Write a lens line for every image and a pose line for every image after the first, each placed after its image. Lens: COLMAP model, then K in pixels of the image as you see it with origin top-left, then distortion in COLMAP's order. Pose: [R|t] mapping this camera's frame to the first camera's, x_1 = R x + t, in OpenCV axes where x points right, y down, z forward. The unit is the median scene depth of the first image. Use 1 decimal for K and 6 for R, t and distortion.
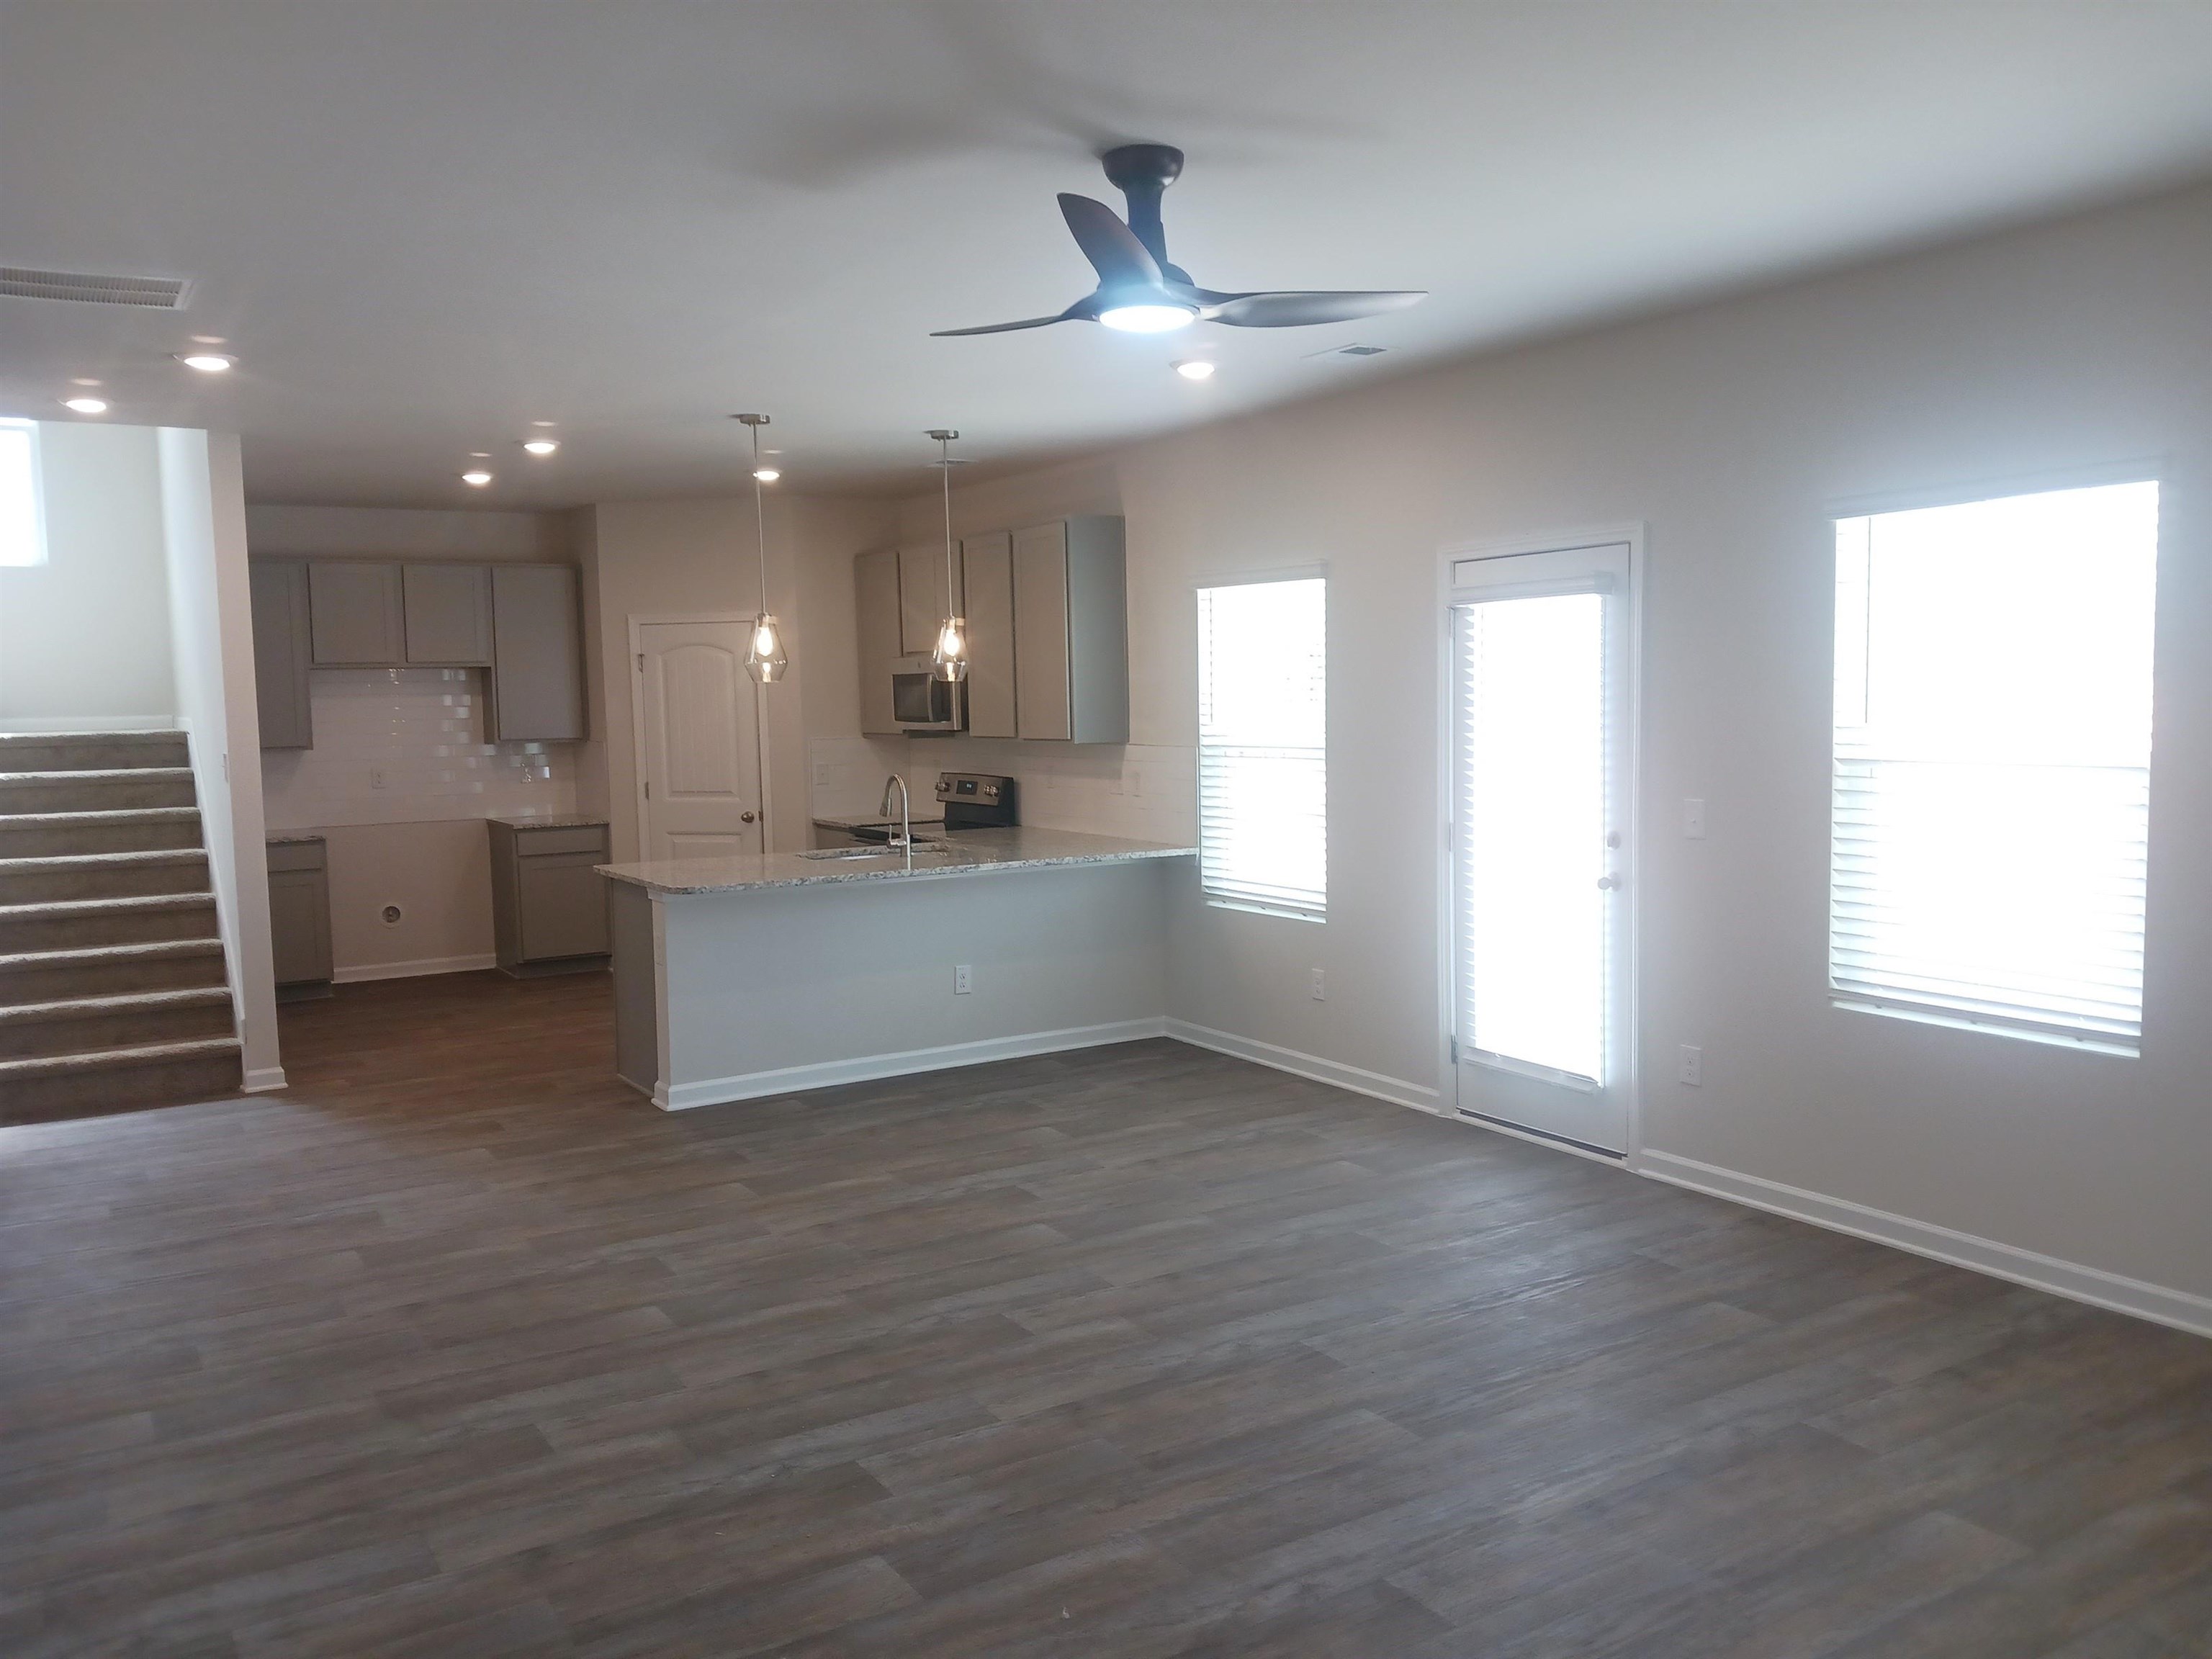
lens RADIAL K [[1731.5, 0, 1105.9], [0, 1731.5, 821.9], [0, 0, 1]] dist [0.081844, -0.106295]
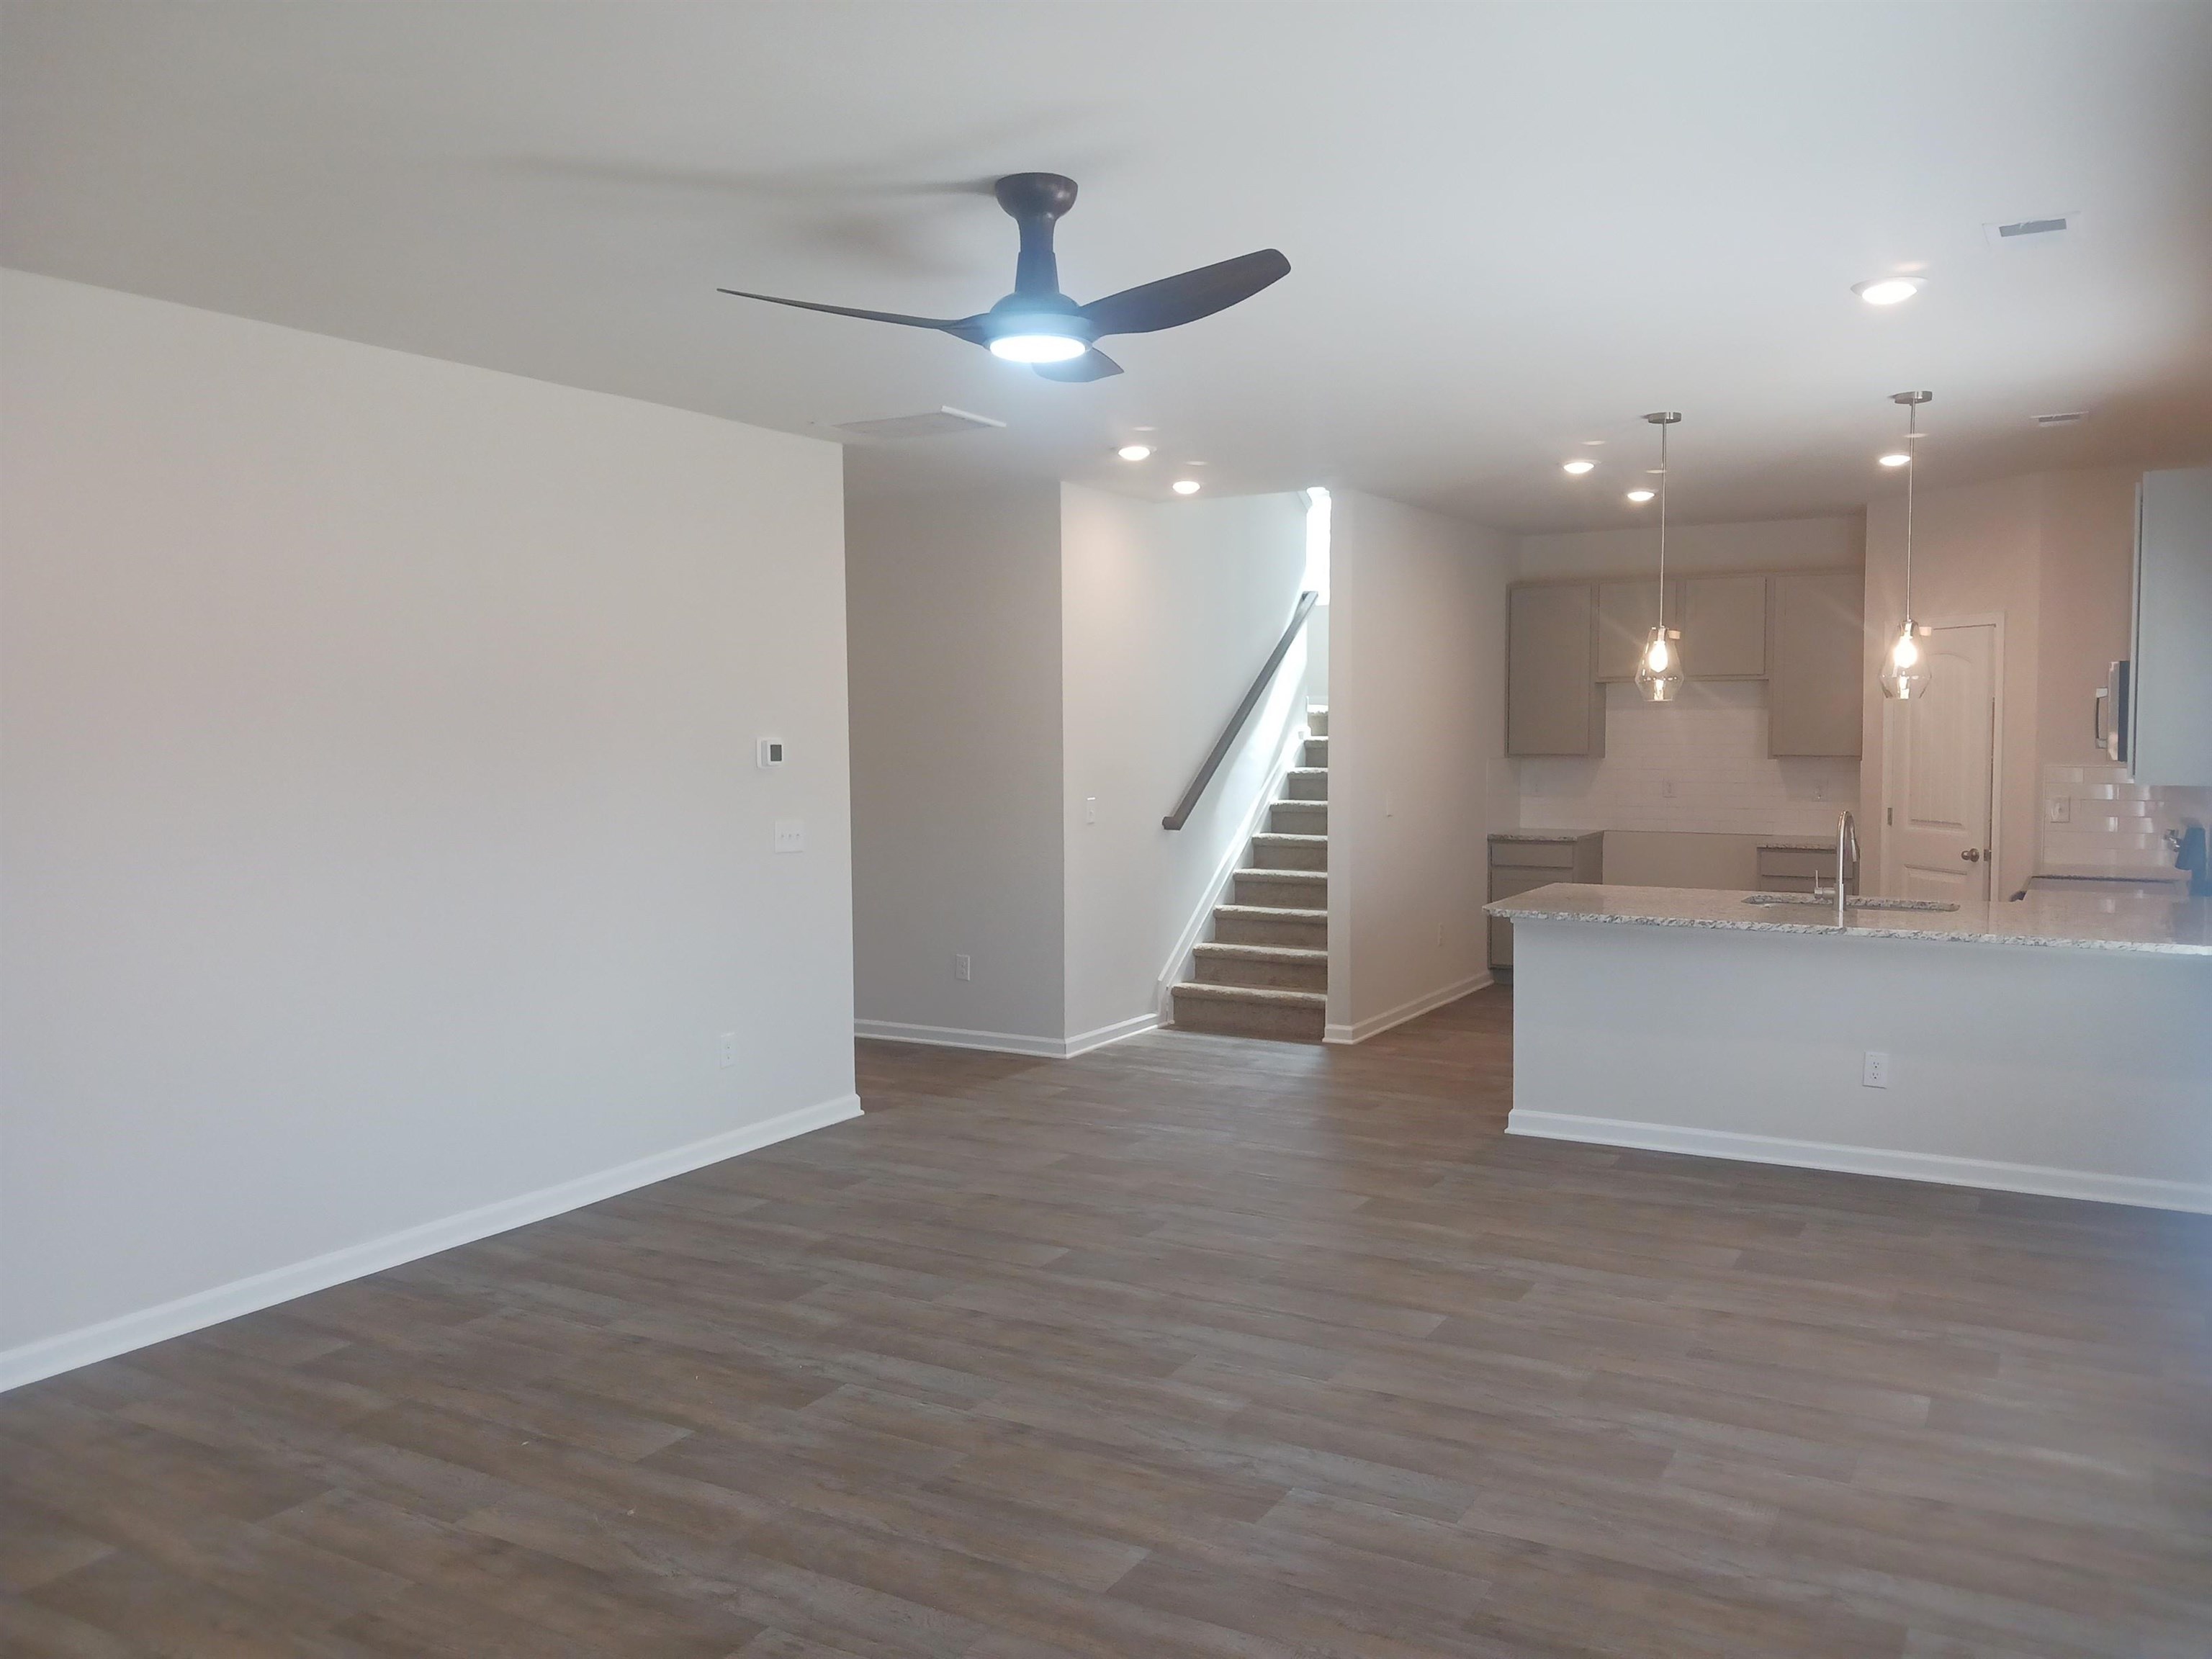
lens RADIAL K [[1766.4, 0, 1106.0], [0, 1766.4, 829.5], [0, 0, 1]] dist [0.112249, -0.218481]
pose [[0.473258, 0.074345, -0.877781, 0.548187], [-0.070347, 0.996440, 0.046467, -0.039572], [0.878111, 0.039758, 0.476803, 0.328983]]
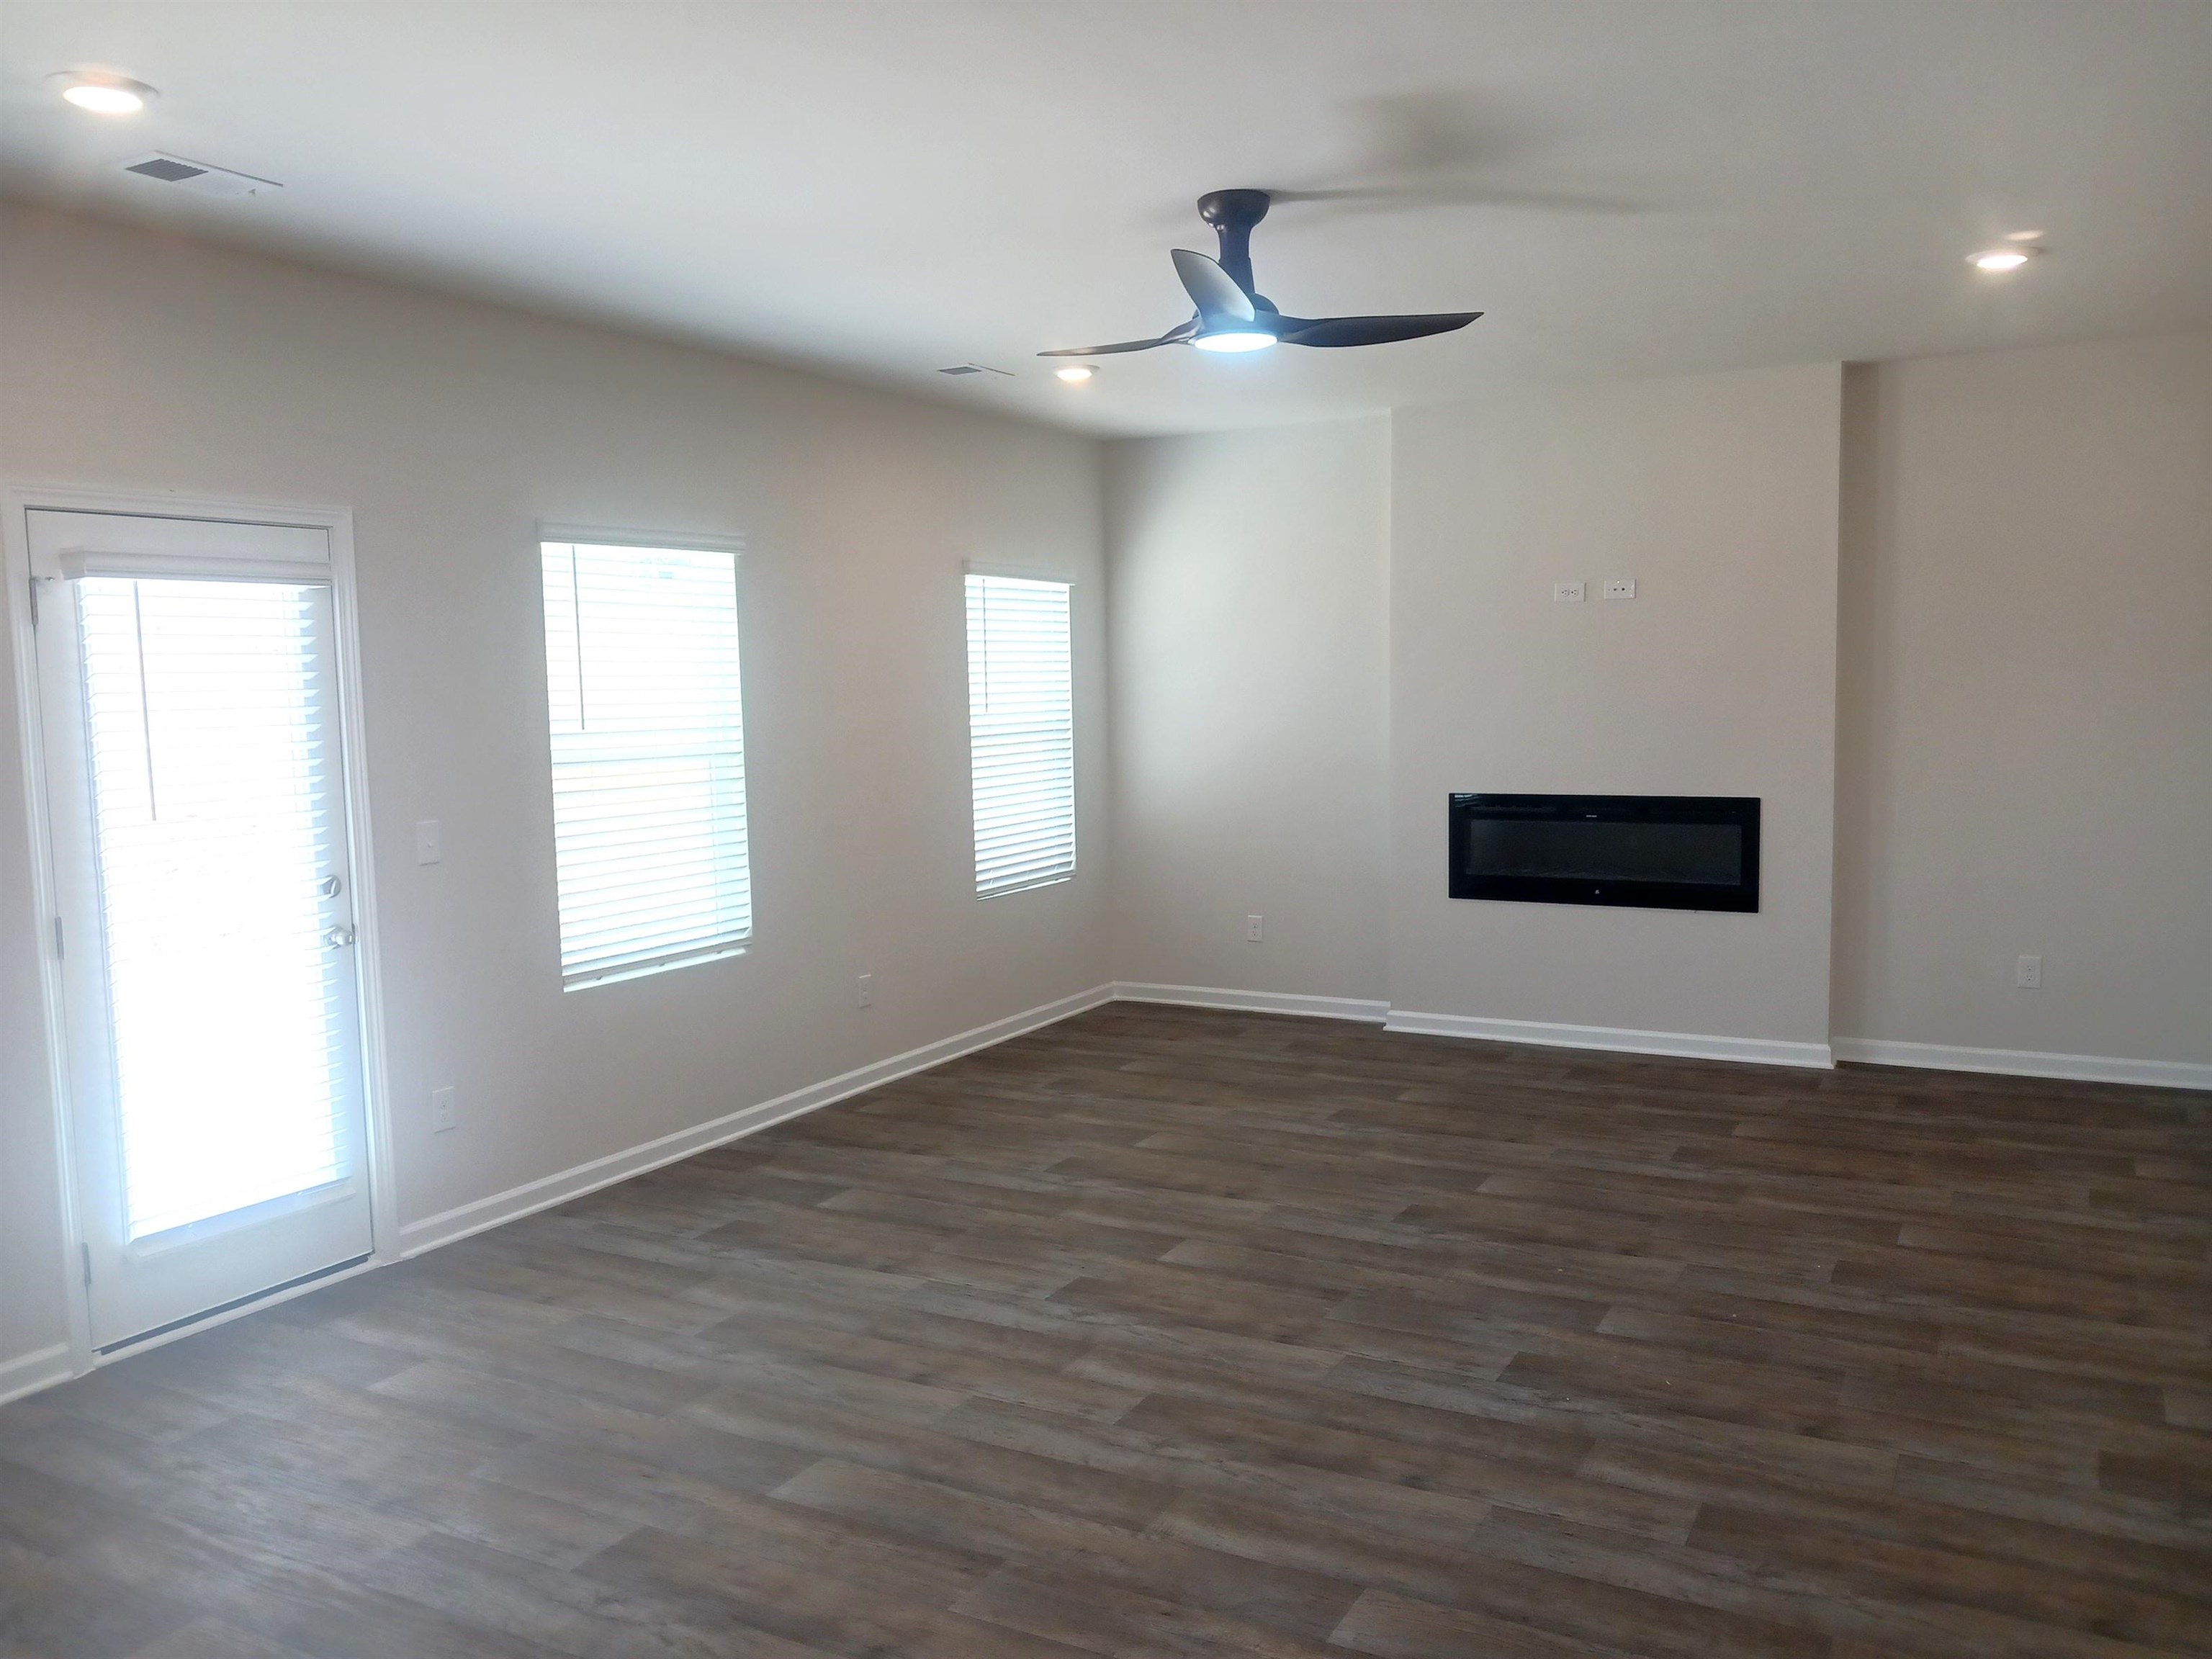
lens RADIAL K [[1743.5, 0, 1092.6], [0, 1743.5, 839.3], [0, 0, 1]] dist [0.022209, -0.003373]
pose [[-0.480170, -0.051738, 0.875648, -0.544782], [0.098256, 0.988804, 0.112303, -0.061824], [-0.871655, 0.139962, -0.469711, 0.963014]]
